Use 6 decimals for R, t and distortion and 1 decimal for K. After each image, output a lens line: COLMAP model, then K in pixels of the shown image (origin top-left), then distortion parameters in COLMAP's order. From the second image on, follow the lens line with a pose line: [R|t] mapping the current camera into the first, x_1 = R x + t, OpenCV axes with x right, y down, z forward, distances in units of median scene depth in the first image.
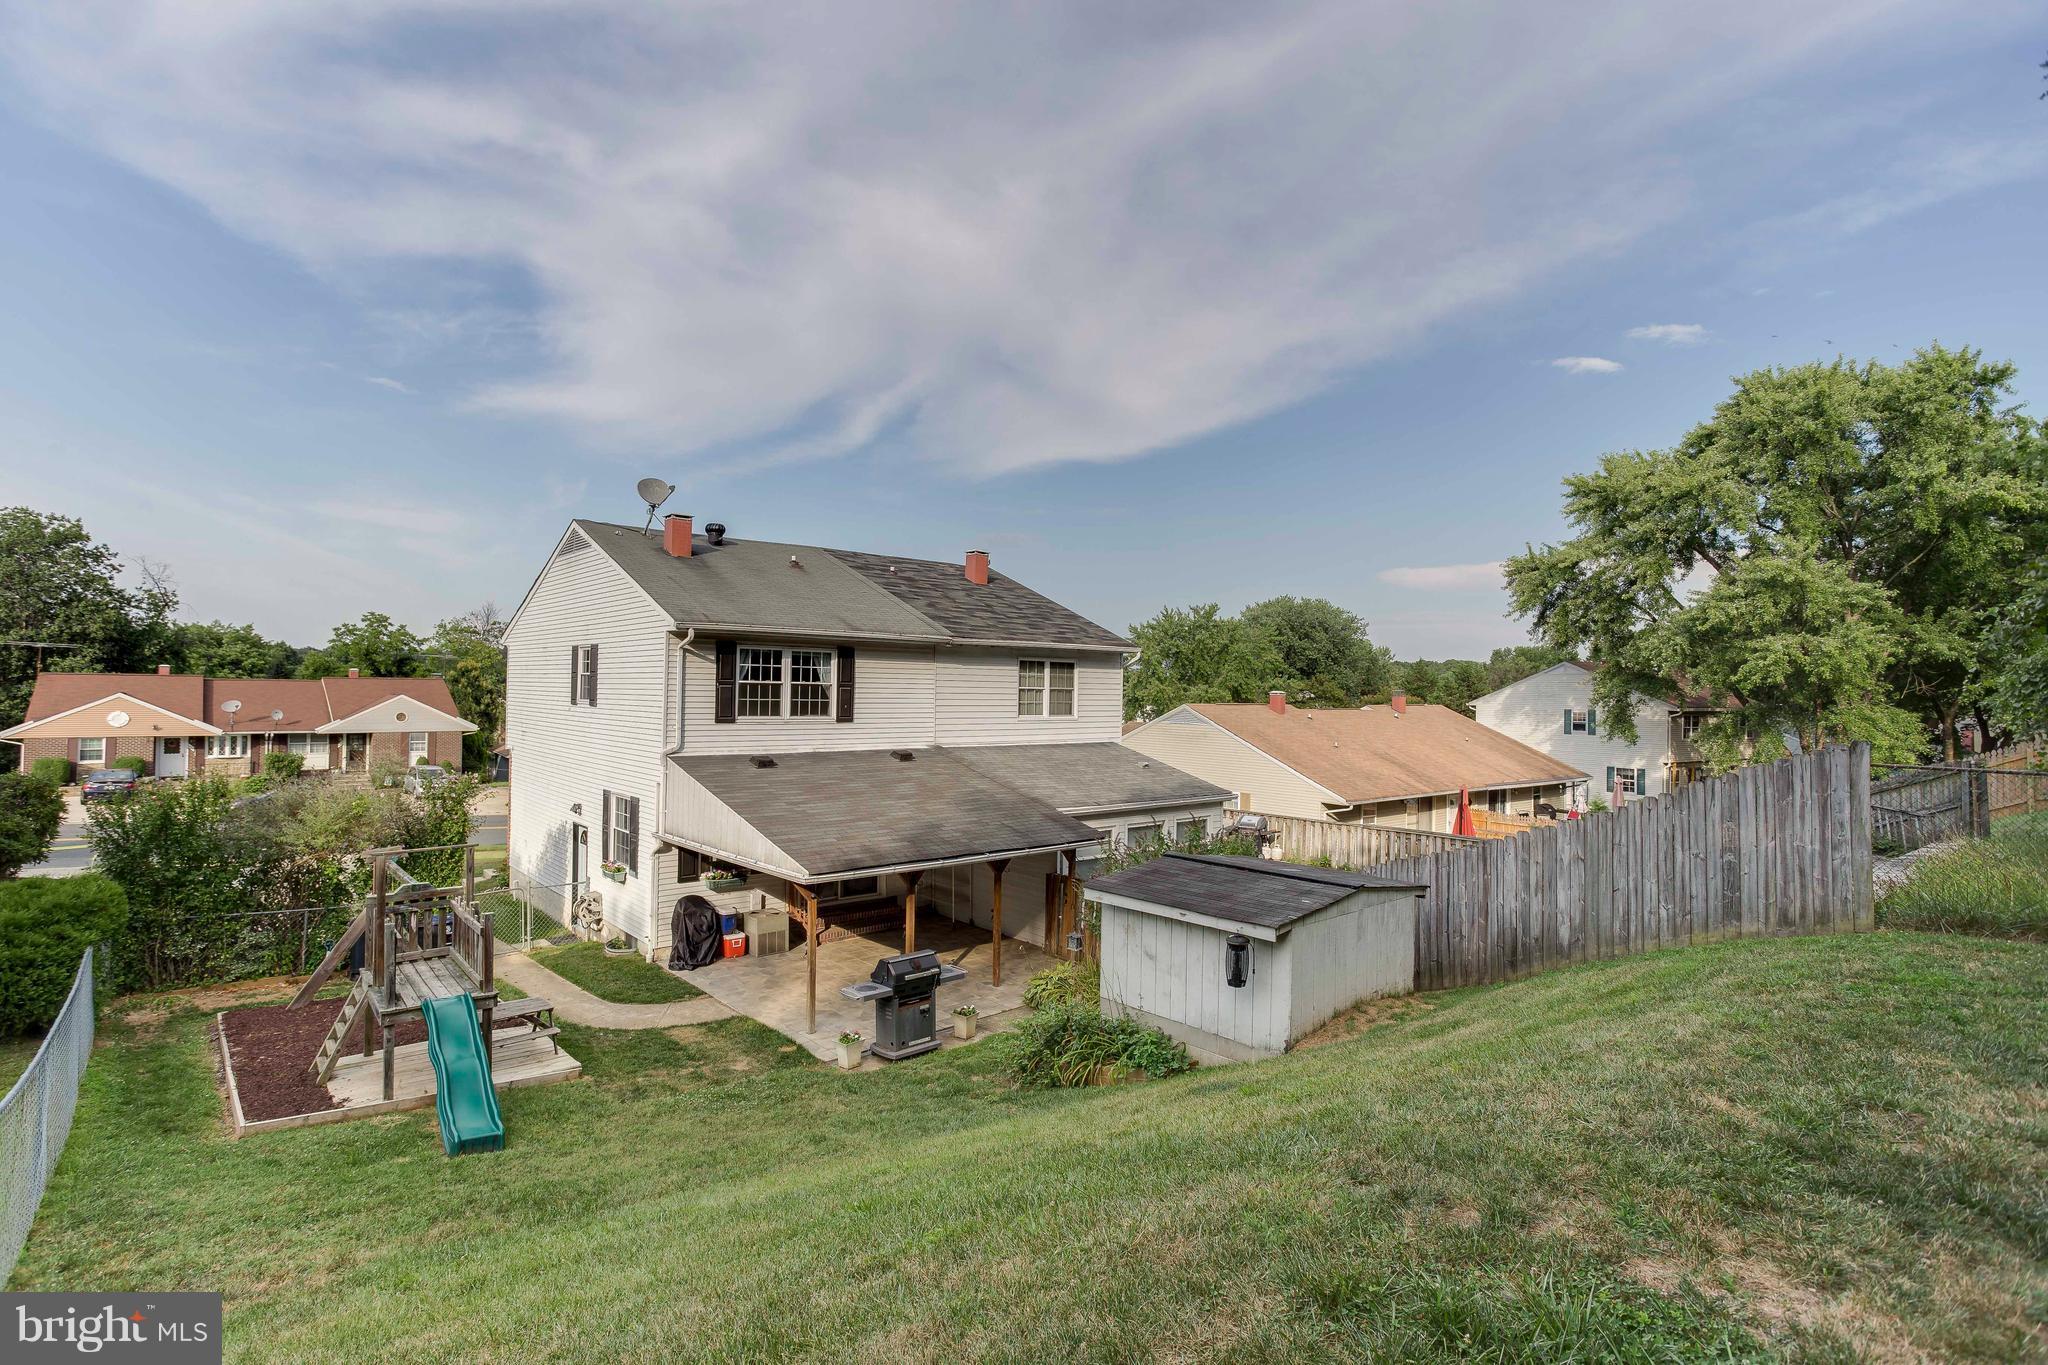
lens RADIAL K [[1005.9, 0, 1024.0], [0, 1005.9, 682.5], [0, 0, 1]] dist [-0.036042, 0.025790]
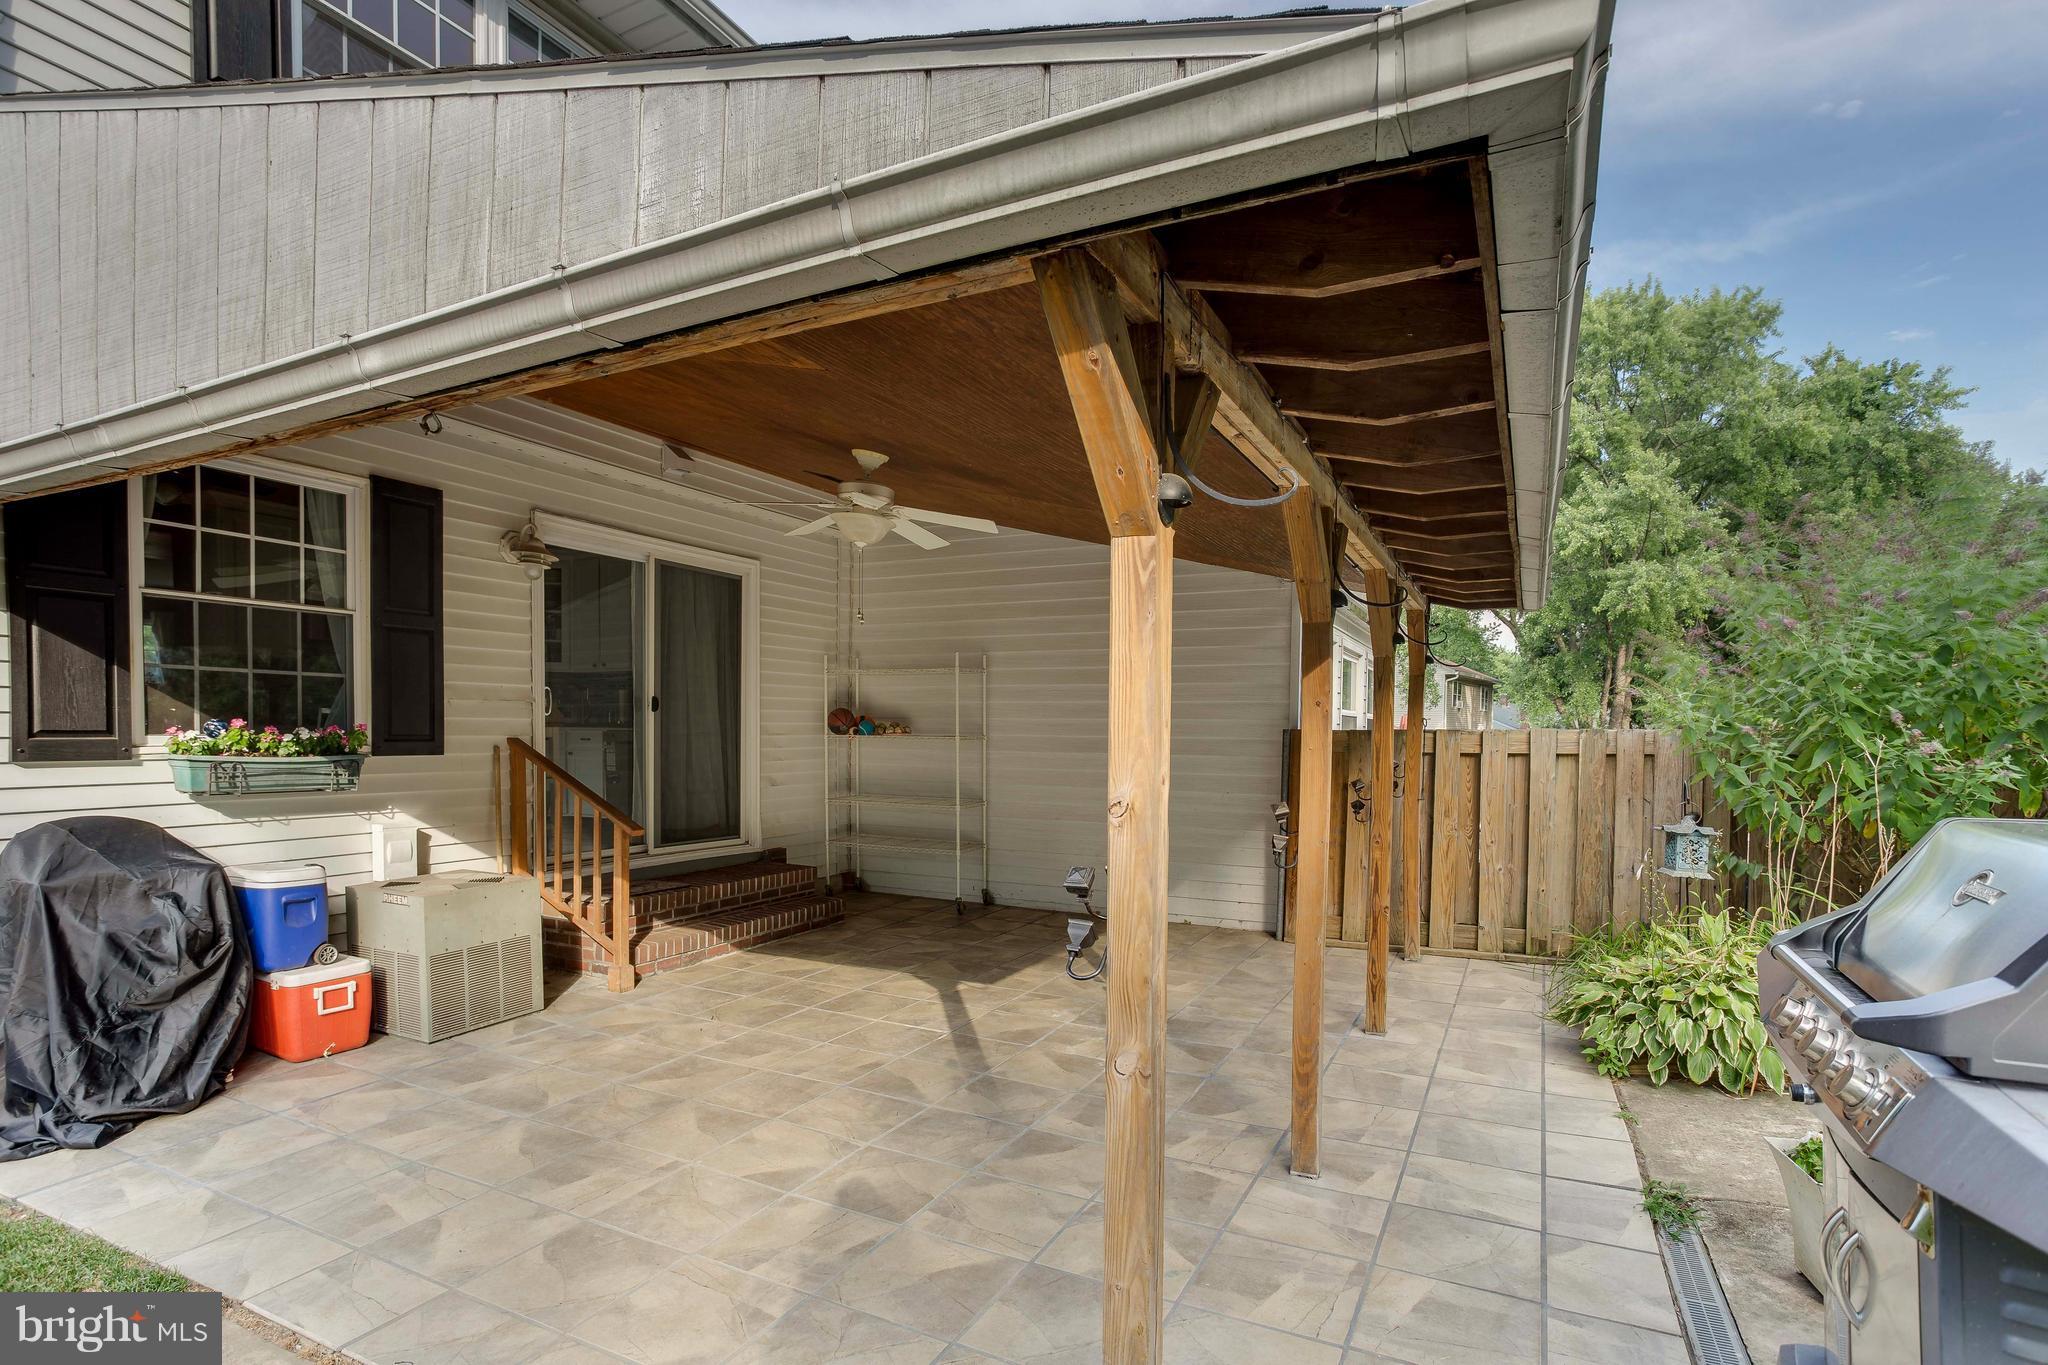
lens RADIAL K [[1024.7, 0, 1019.5], [0, 1024.7, 758.9], [0, 0, 1]] dist [0.020225, 0.000081]
pose [[0.925715, -0.019336, 0.377728, -0.218337], [0.007205, 0.999413, 0.033501, 0.187503], [-0.378154, -0.028291, 0.925310, 0.676814]]
